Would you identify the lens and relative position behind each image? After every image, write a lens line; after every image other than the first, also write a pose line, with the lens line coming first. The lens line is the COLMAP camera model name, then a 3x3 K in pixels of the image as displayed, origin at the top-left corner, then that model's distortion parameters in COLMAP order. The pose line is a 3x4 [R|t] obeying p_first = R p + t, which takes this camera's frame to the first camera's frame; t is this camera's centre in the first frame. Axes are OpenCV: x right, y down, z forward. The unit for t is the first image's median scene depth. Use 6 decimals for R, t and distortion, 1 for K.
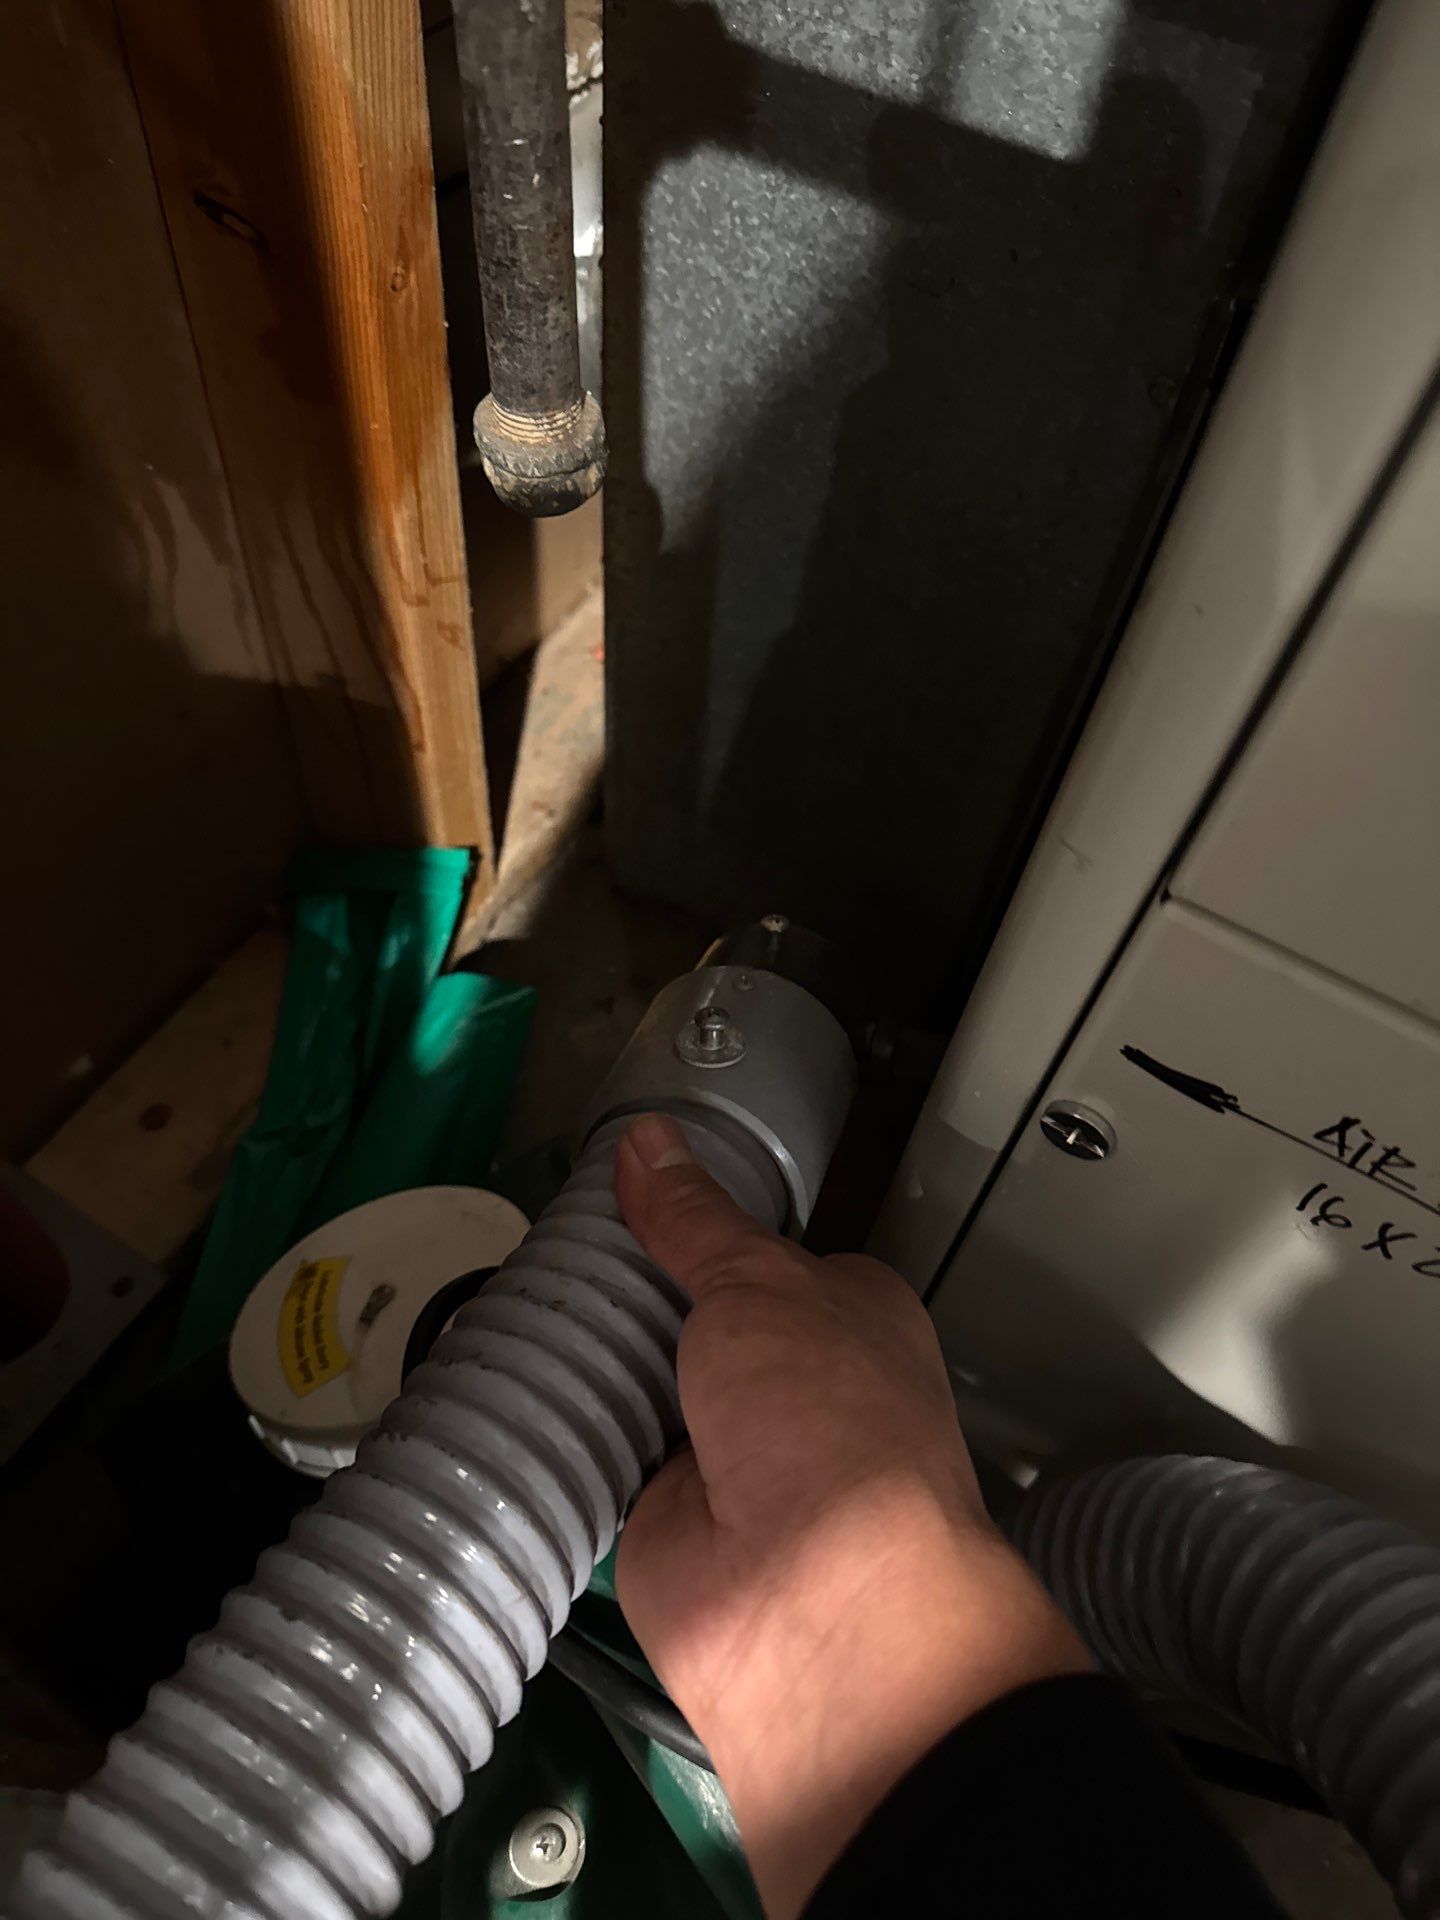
lens RADIAL K [[1370.9, 0, 752.2], [0, 1370.9, 958.1], [0, 0, 1]] dist [0.082099, -0.155705]
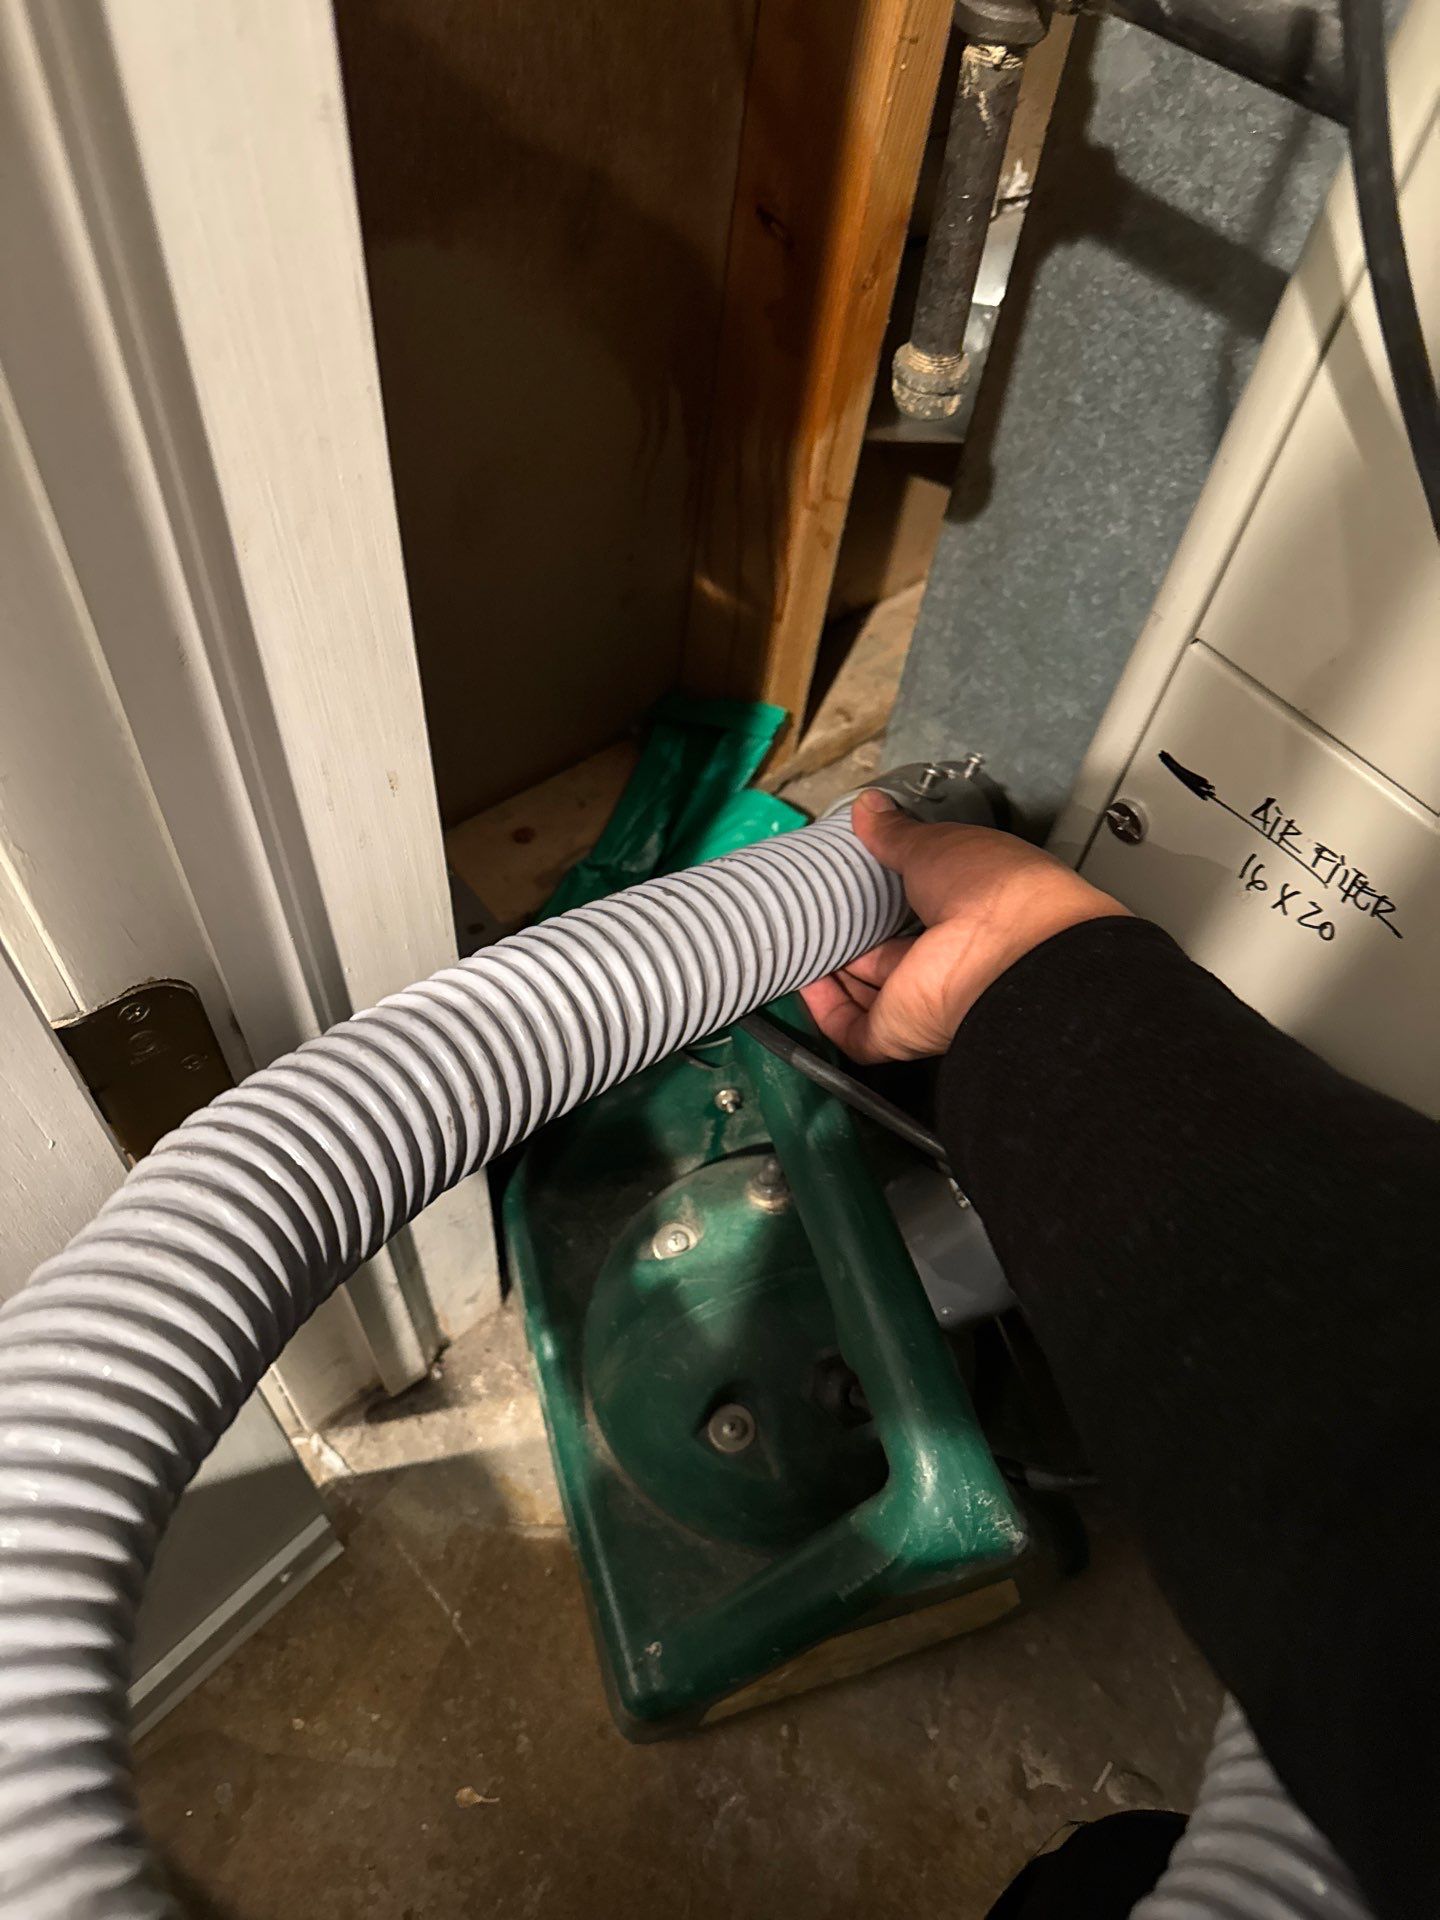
lens RADIAL K [[1370.9, 0, 752.2], [0, 1370.9, 958.1], [0, 0, 1]] dist [0.082099, -0.155705]
pose [[0.944839, 0.274774, -0.178264, 0.115125], [-0.286786, 0.956936, -0.045025, 0.369660], [0.158216, 0.093665, 0.982952, -0.517492]]
